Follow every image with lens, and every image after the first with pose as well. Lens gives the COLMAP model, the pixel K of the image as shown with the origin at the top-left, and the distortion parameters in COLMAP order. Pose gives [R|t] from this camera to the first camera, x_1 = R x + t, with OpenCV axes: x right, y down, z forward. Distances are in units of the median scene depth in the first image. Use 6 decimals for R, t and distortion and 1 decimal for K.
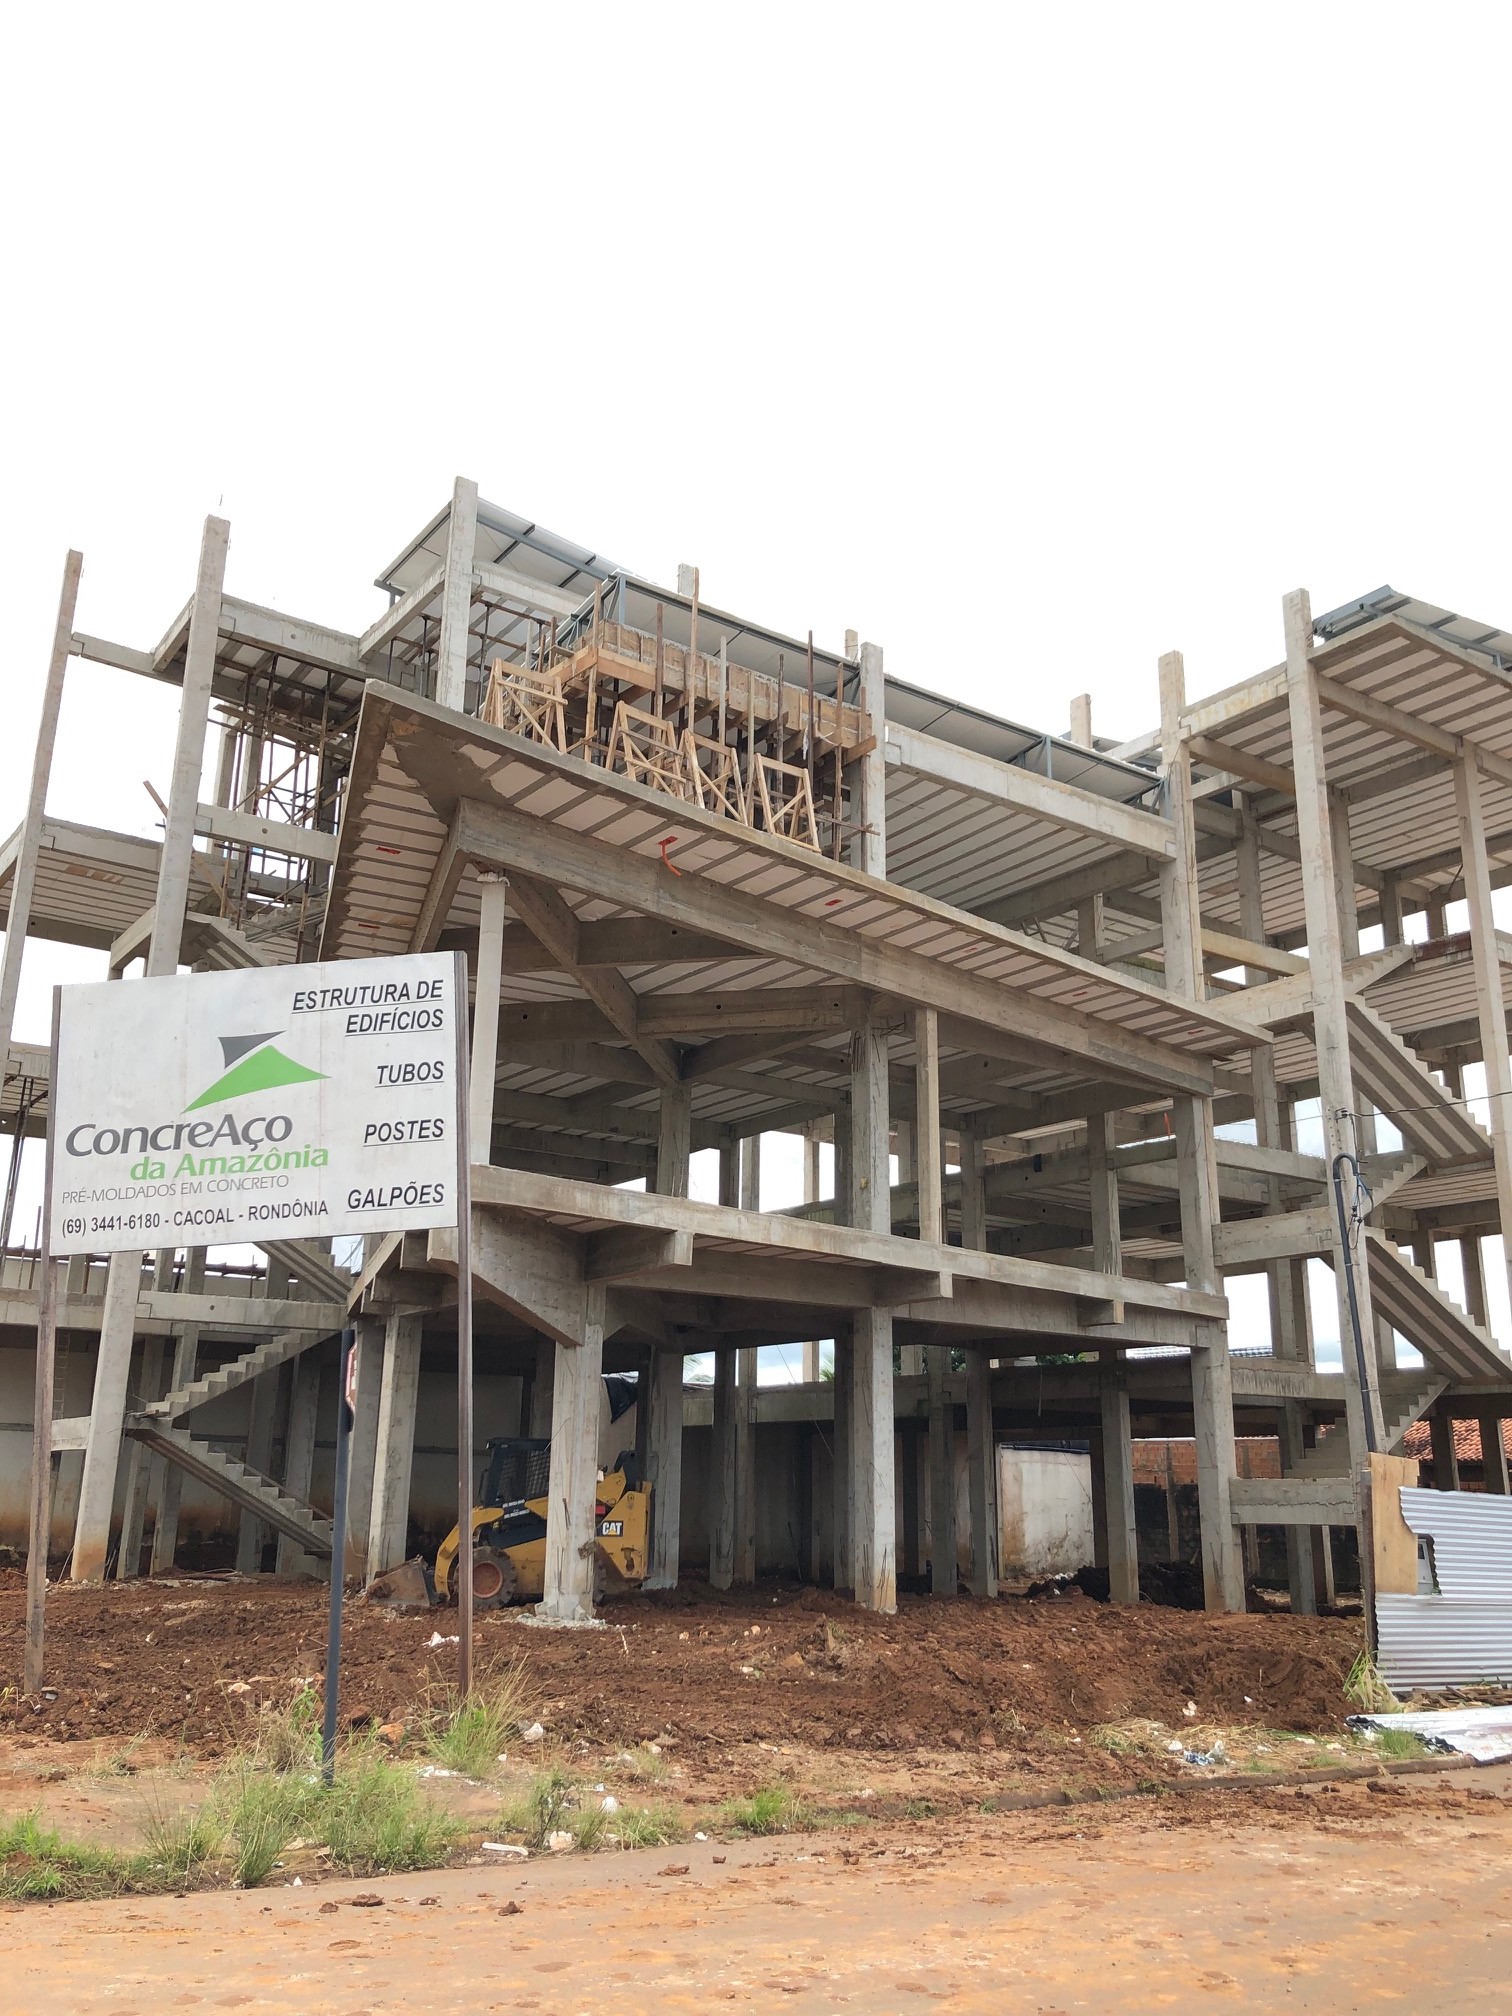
lens RADIAL K [[1639.1, 0, 752.0], [0, 1639.1, 1006.3], [0, 0, 1]] dist [0.009102, 0.010453]
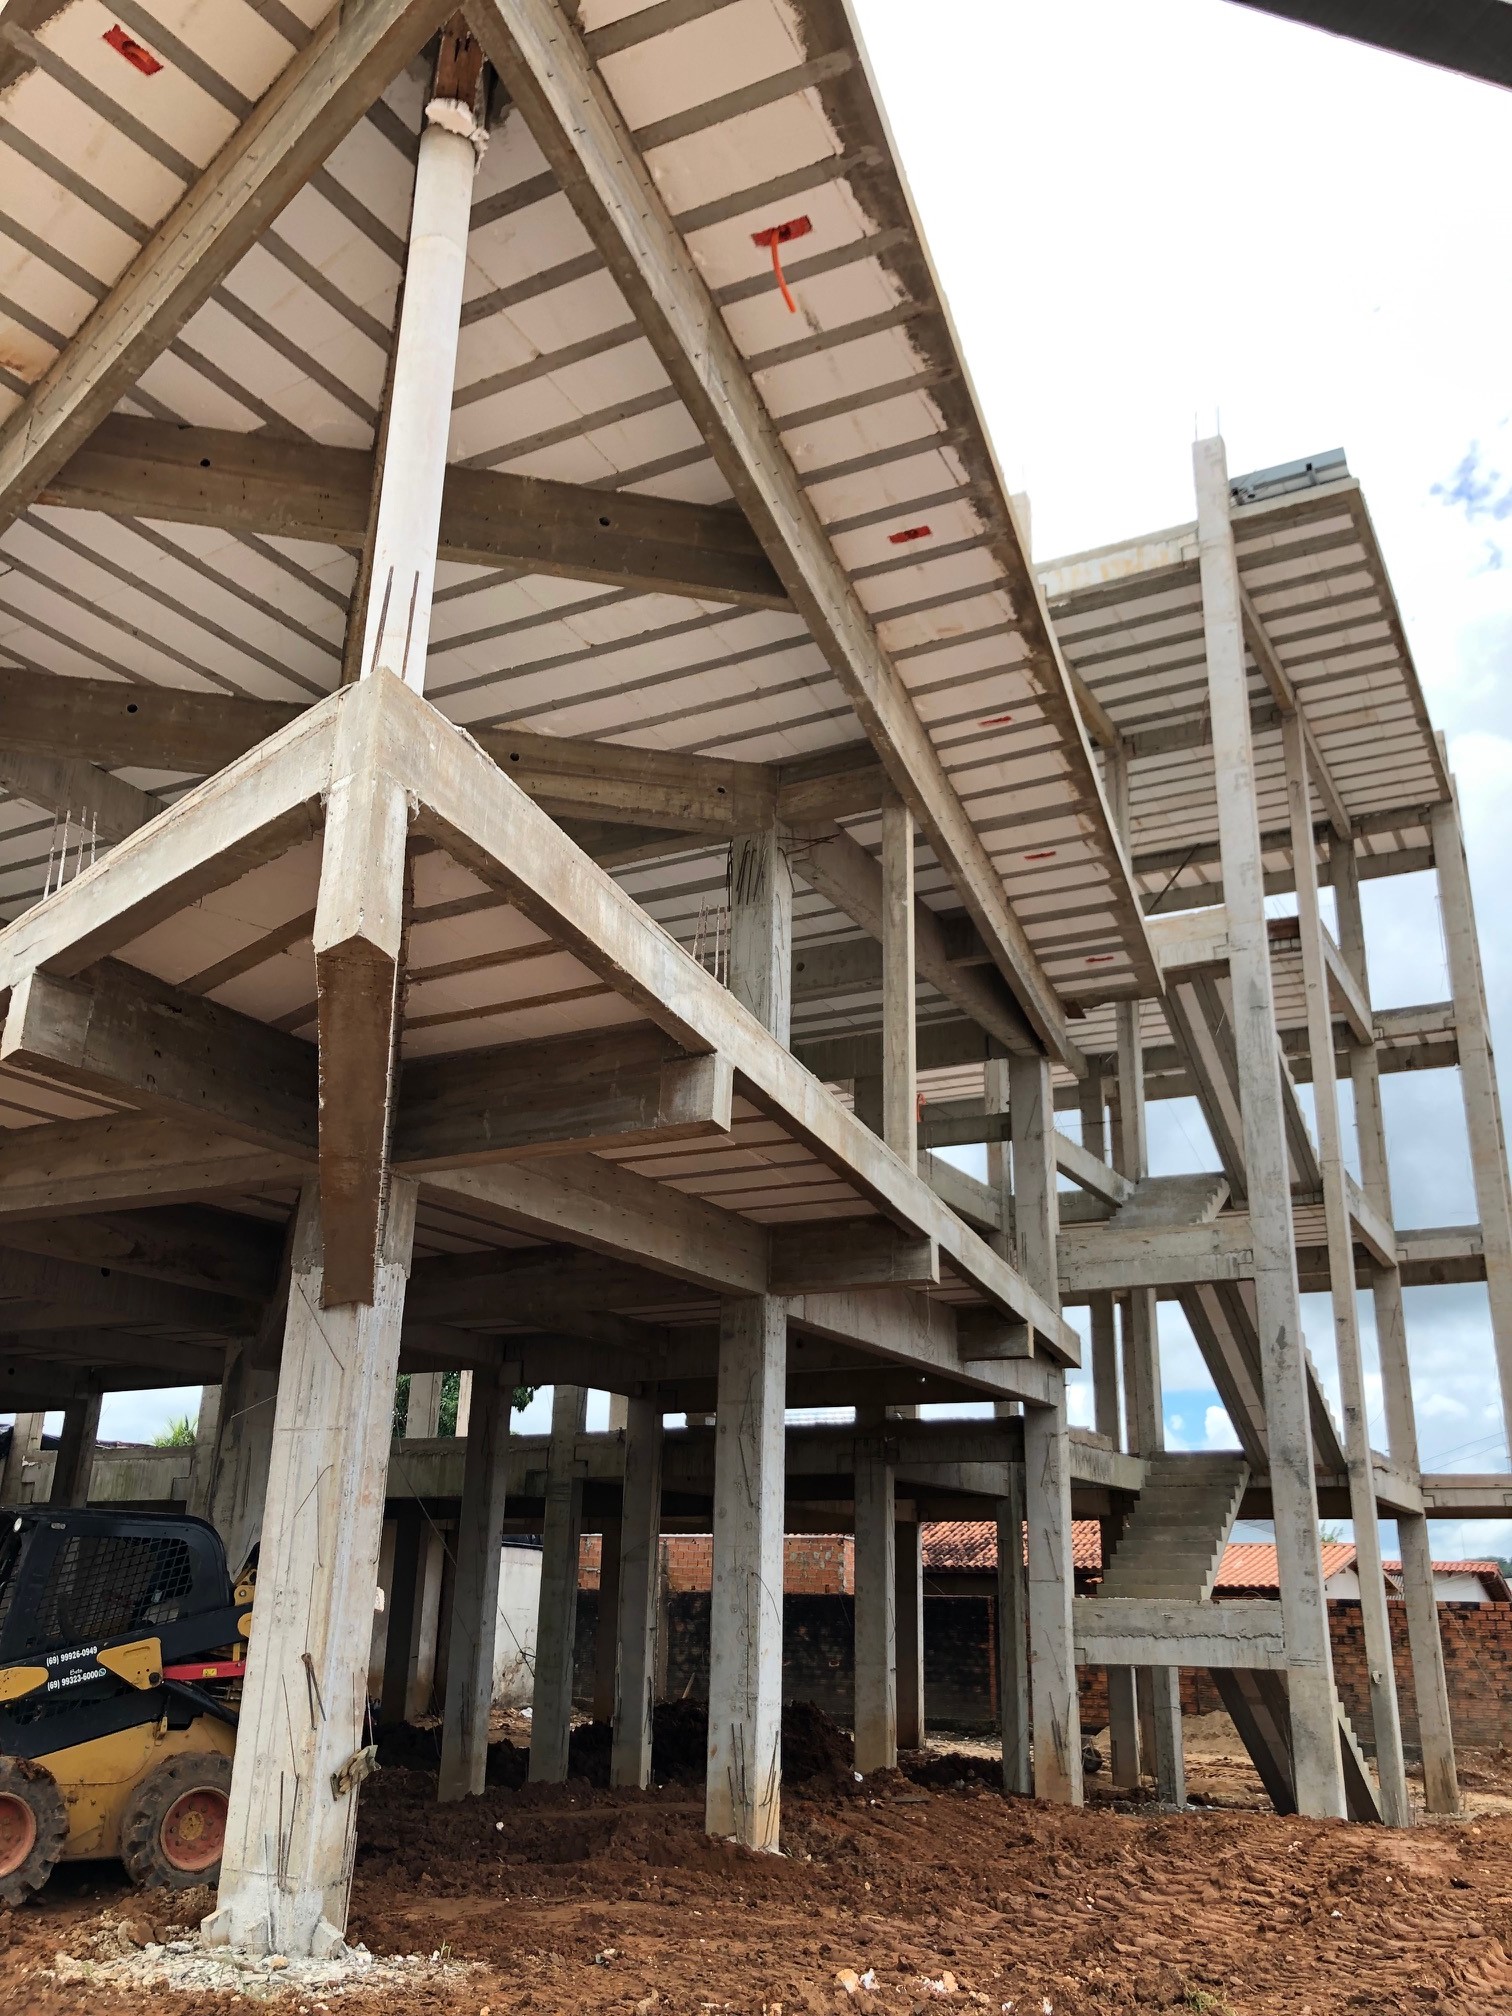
lens RADIAL K [[1644.5, 0, 751.0], [0, 1644.5, 1010.1], [0, 0, 1]] dist [0.017504, -0.014639]
pose [[0.899072, 0.152373, 0.410428, -0.149901], [-0.131803, 0.988191, -0.078145, 0.108514], [-0.417489, 0.016163, 0.908538, 0.396873]]
